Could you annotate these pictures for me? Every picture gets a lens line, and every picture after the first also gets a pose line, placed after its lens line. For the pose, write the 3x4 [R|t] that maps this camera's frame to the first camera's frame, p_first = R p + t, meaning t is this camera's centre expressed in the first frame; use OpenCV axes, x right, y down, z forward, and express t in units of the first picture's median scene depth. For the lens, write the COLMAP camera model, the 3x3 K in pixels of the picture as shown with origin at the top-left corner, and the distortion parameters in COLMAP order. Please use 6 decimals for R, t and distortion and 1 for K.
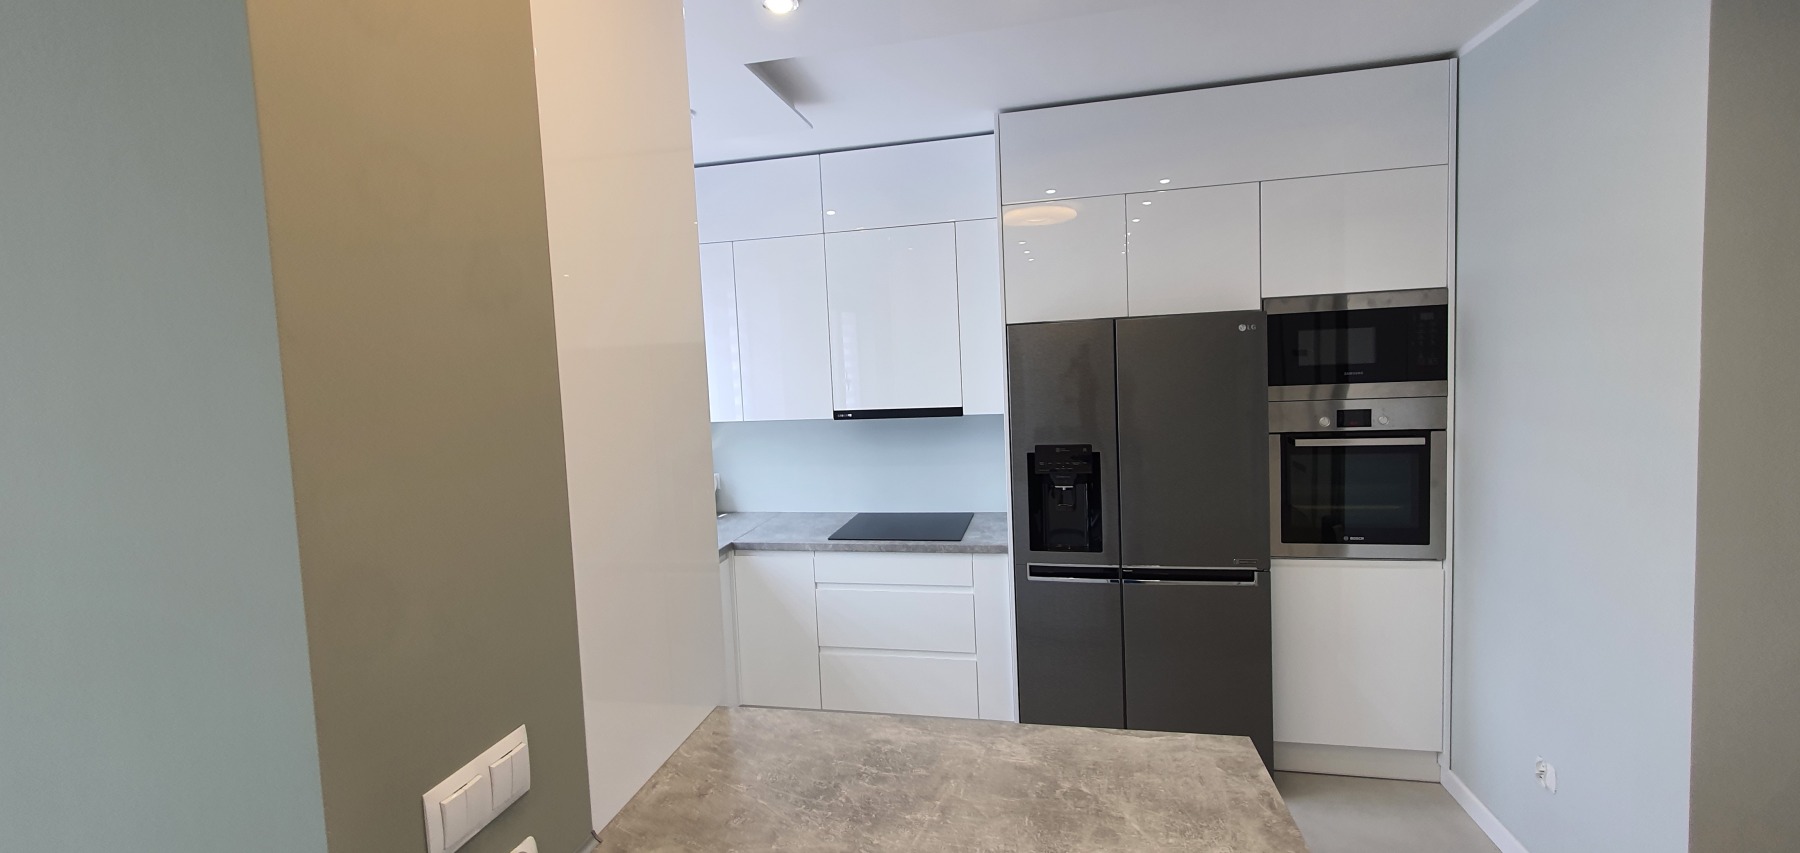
lens RADIAL K [[716.2, 0, 897.6], [0, 716.2, 406.3], [0, 0, 1]] dist [0.007518, -0.002630]
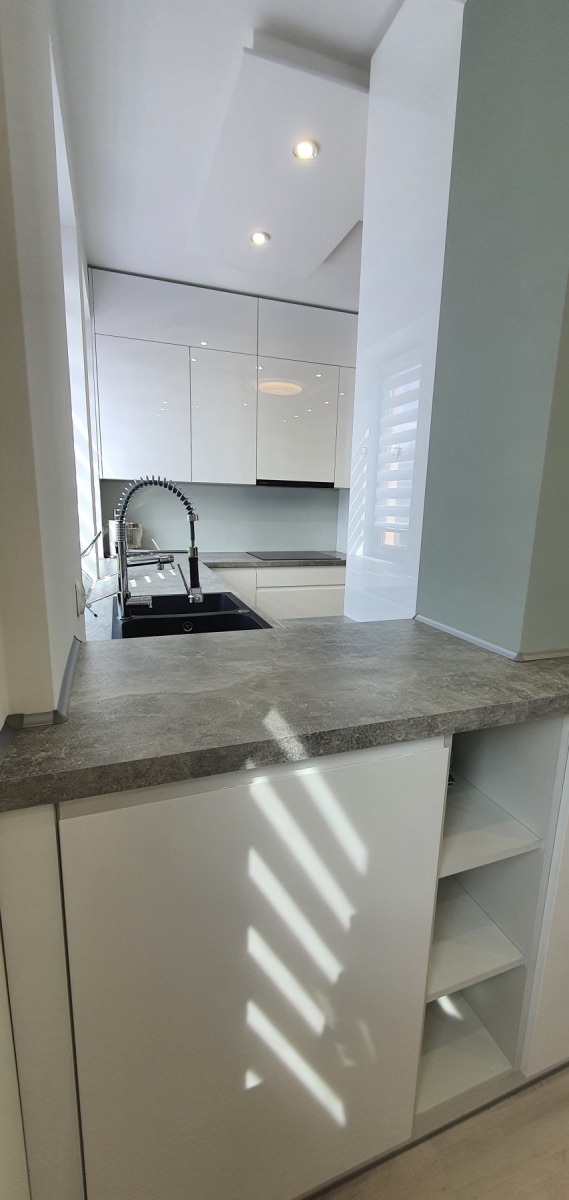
lens RADIAL K [[477.4, 0, 296.7], [0, 477.4, 598.0], [0, 0, 1]] dist [0.007518, -0.002630]
pose [[-0.846537, 0.130663, -0.516045, 0.404219], [-0.022855, 0.959593, 0.280462, 0.153885], [0.531839, 0.249215, -0.809345, 1.389486]]
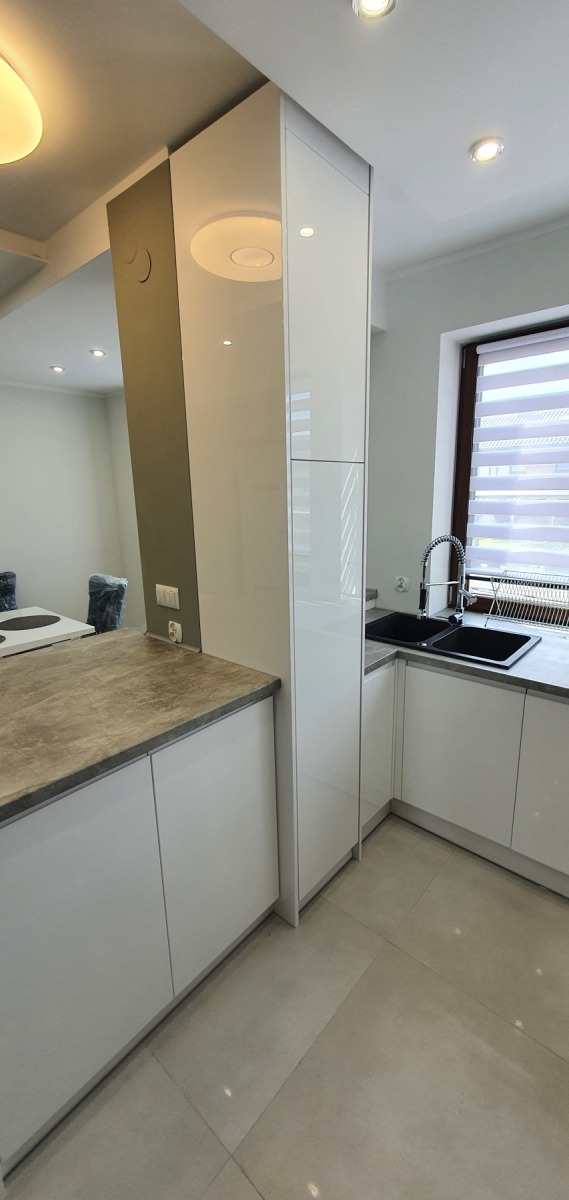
lens RADIAL K [[477.4, 0, 297.0], [0, 477.4, 599.1], [0, 0, 1]] dist [0.007518, -0.002630]
pose [[-0.479826, 0.253390, -0.839976, 0.609301], [-0.020582, 0.953873, 0.299505, -0.079814], [0.877122, 0.160999, -0.452478, 1.528953]]
